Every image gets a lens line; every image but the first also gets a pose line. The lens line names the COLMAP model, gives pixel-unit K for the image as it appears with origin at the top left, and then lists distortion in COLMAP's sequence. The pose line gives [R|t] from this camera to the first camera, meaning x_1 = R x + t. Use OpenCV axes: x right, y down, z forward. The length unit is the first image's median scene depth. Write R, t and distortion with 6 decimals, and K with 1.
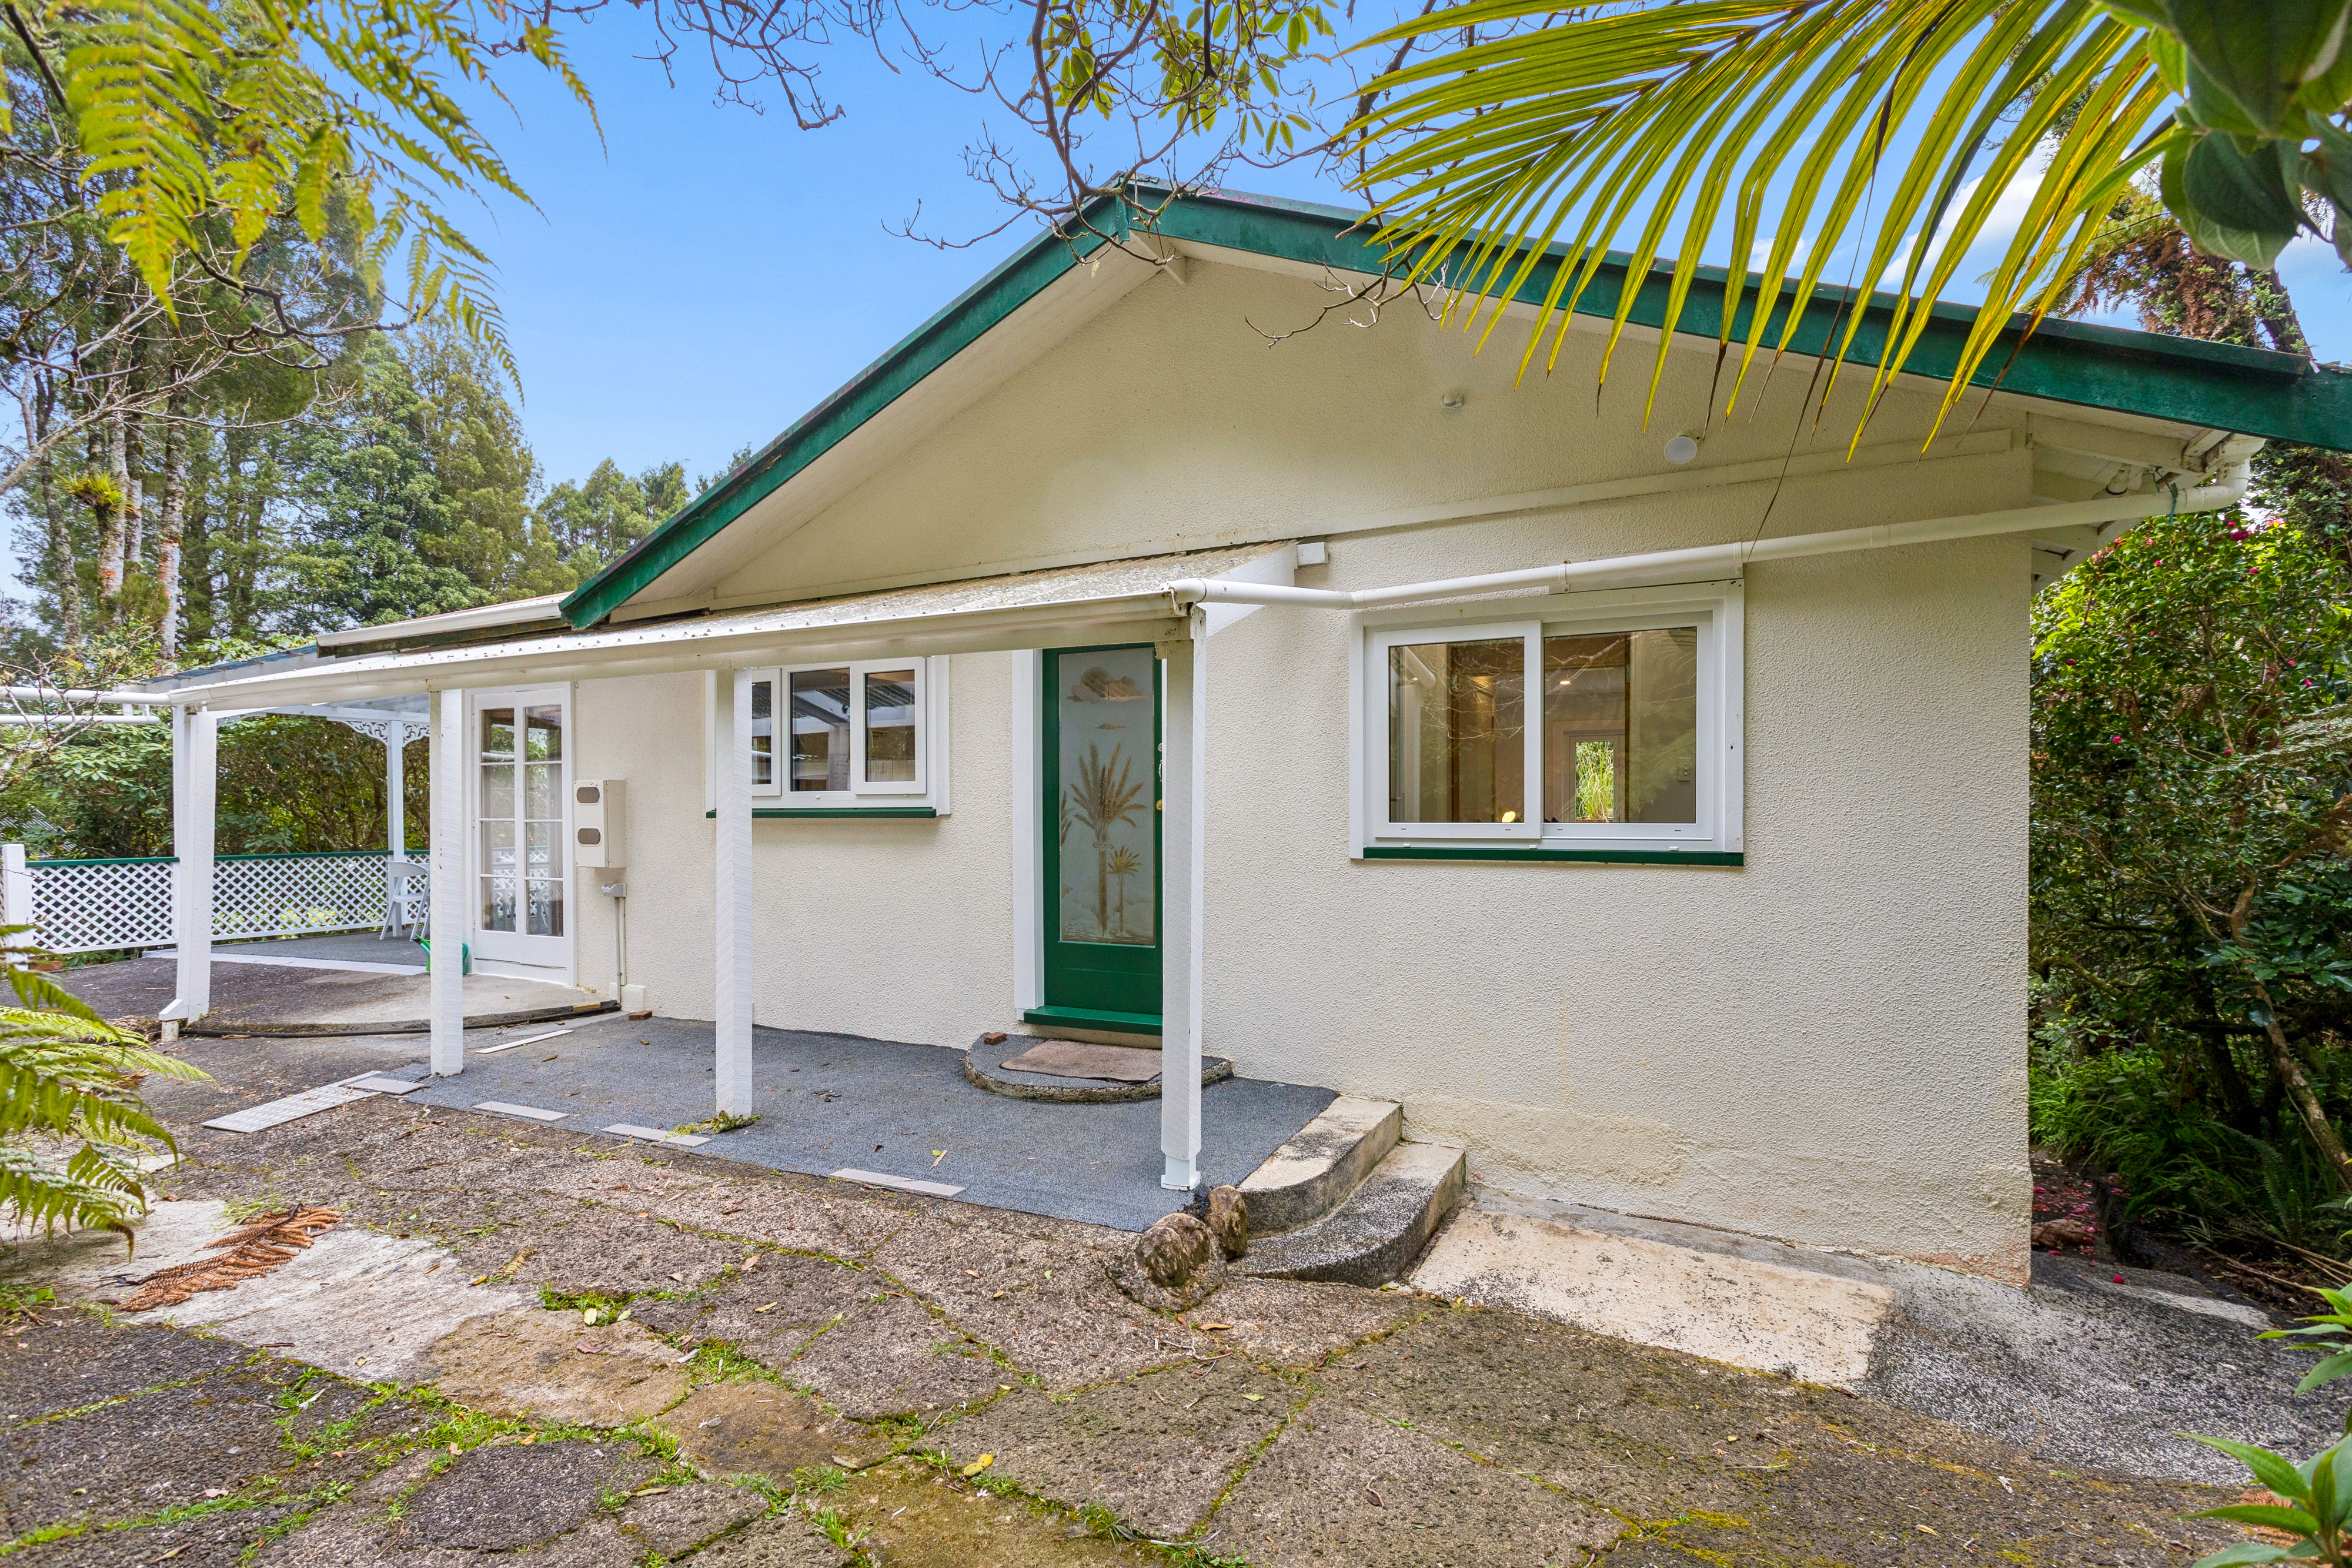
lens RADIAL K [[1144.9, 0, 1167.9], [0, 1144.9, 788.1], [0, 0, 1]] dist [-0.062395, 0.037269]
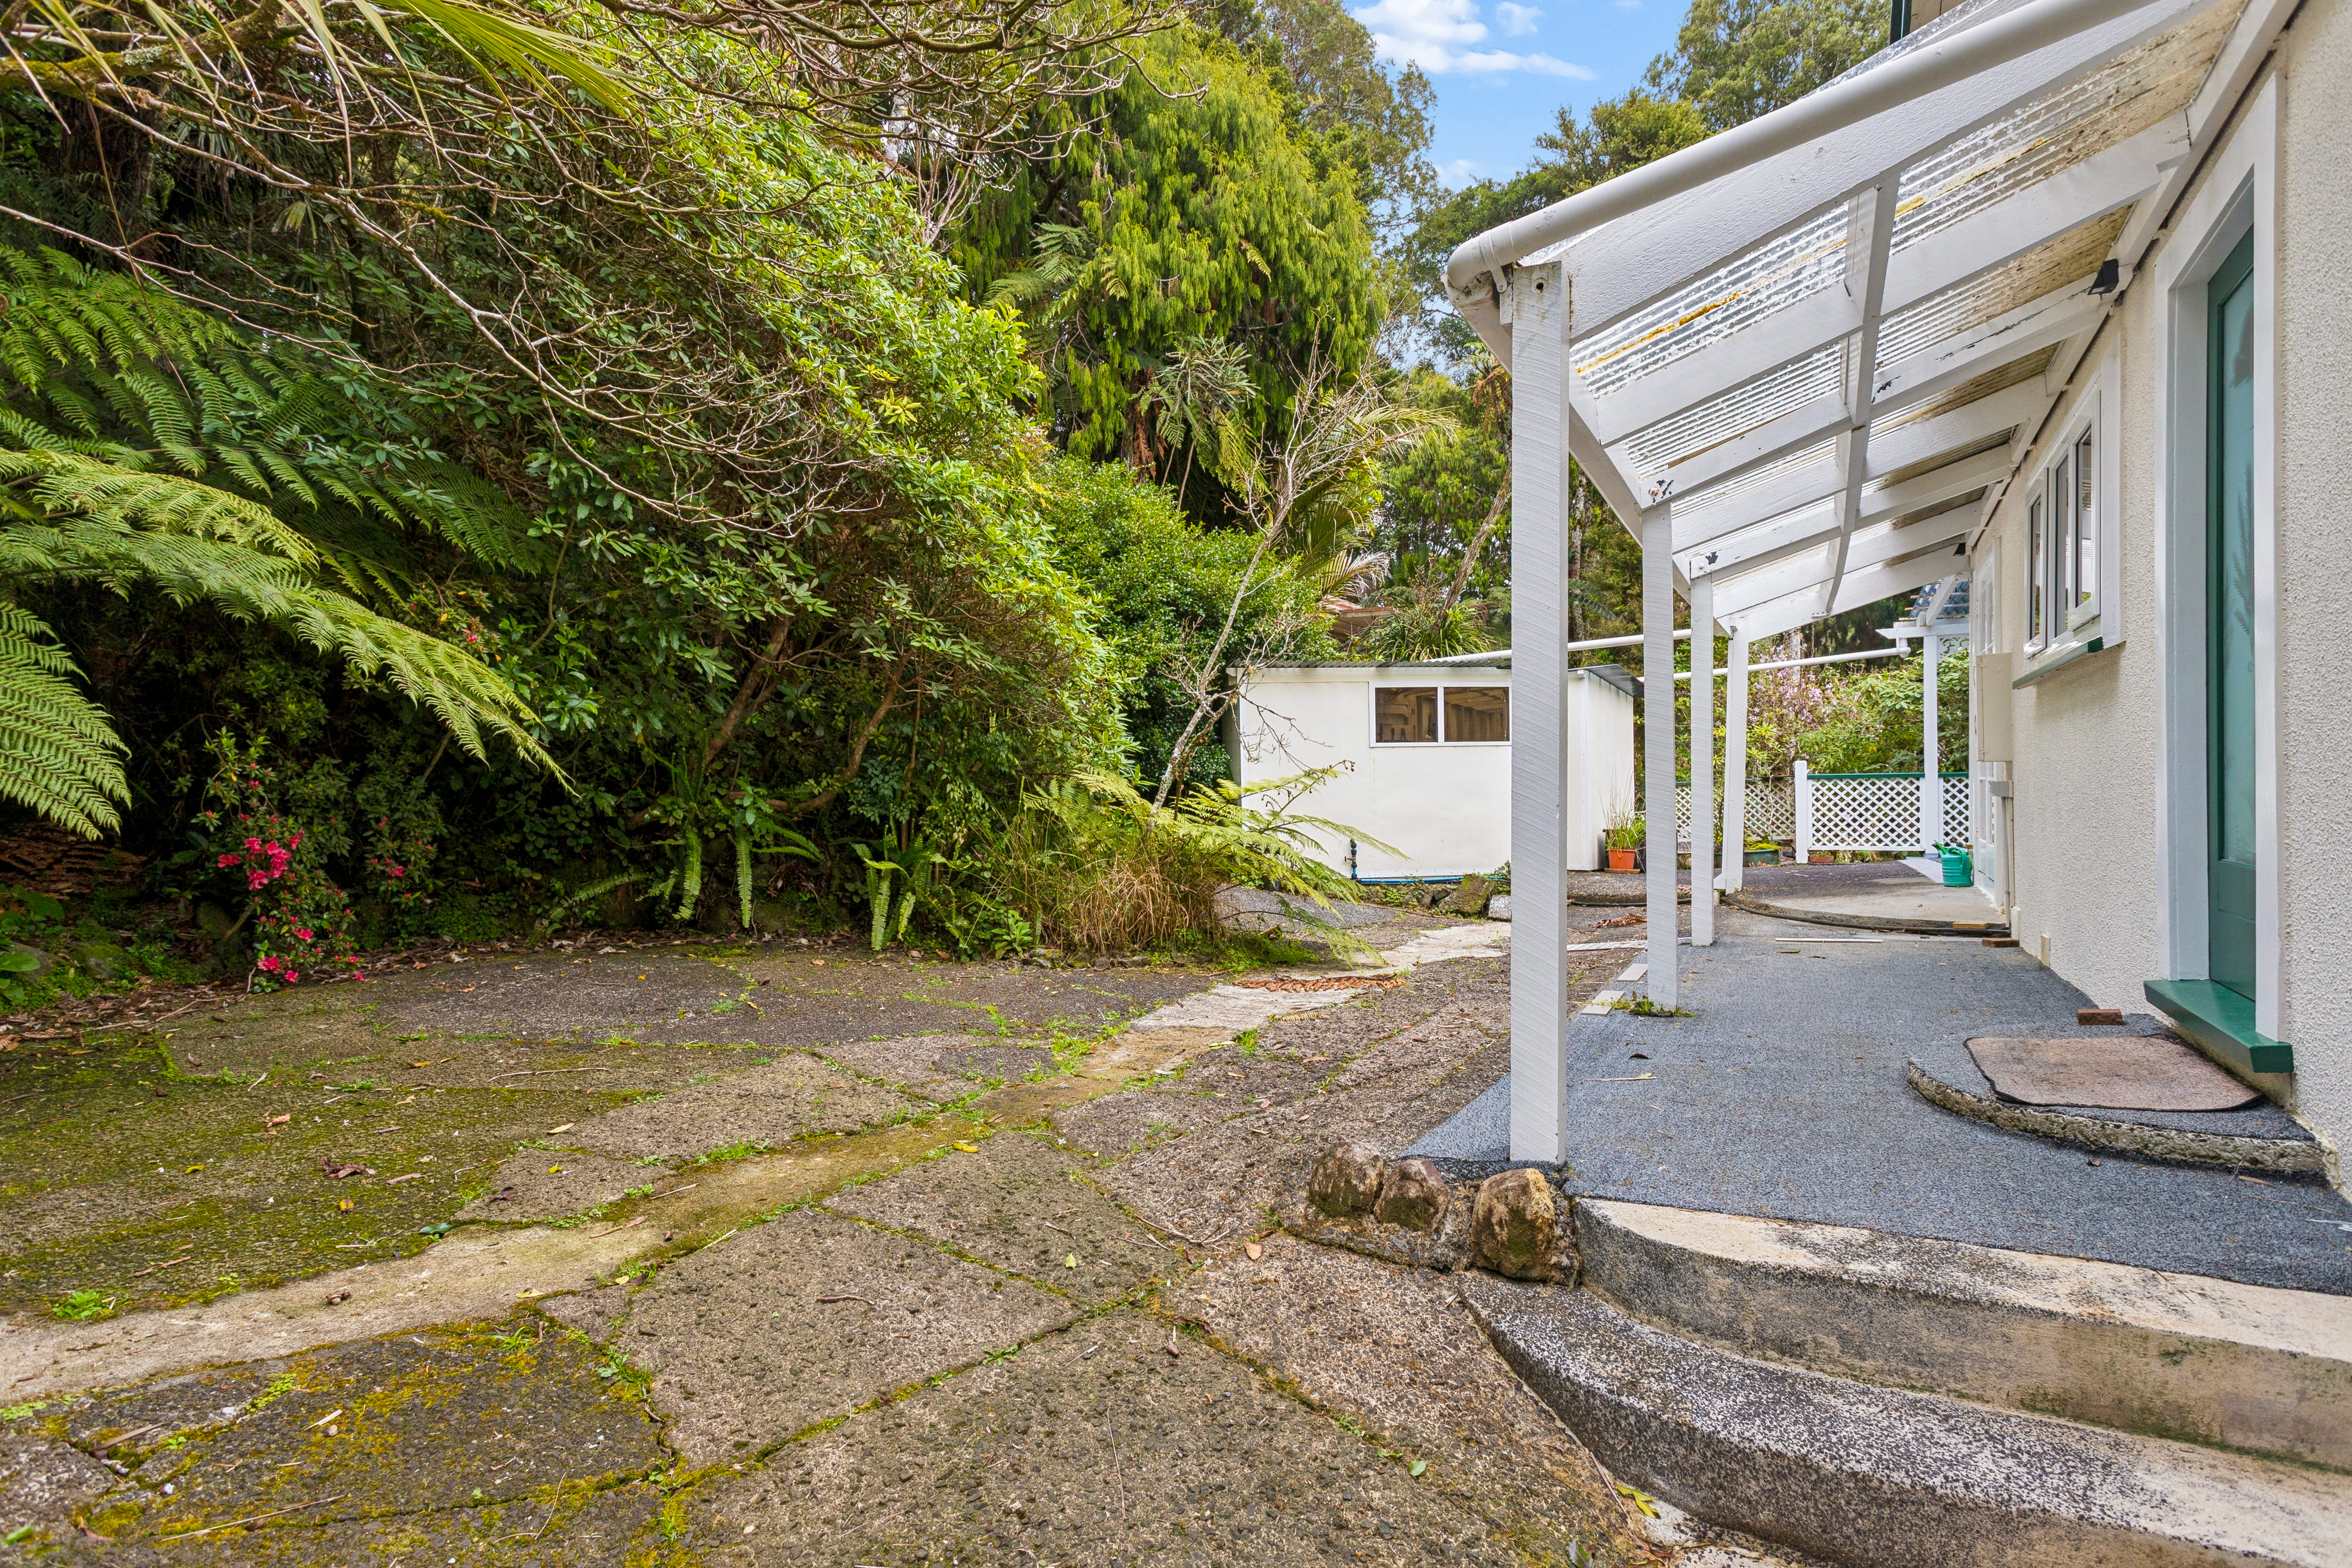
lens RADIAL K [[1144.9, 0, 1167.9], [0, 1144.9, 788.1], [0, 0, 1]] dist [-0.062395, 0.037269]
pose [[-0.079706, 0.002028, -0.996816, 0.572388], [0.031712, 0.999497, -0.000503, 0.110616], [0.996314, -0.031651, -0.079730, 0.710072]]
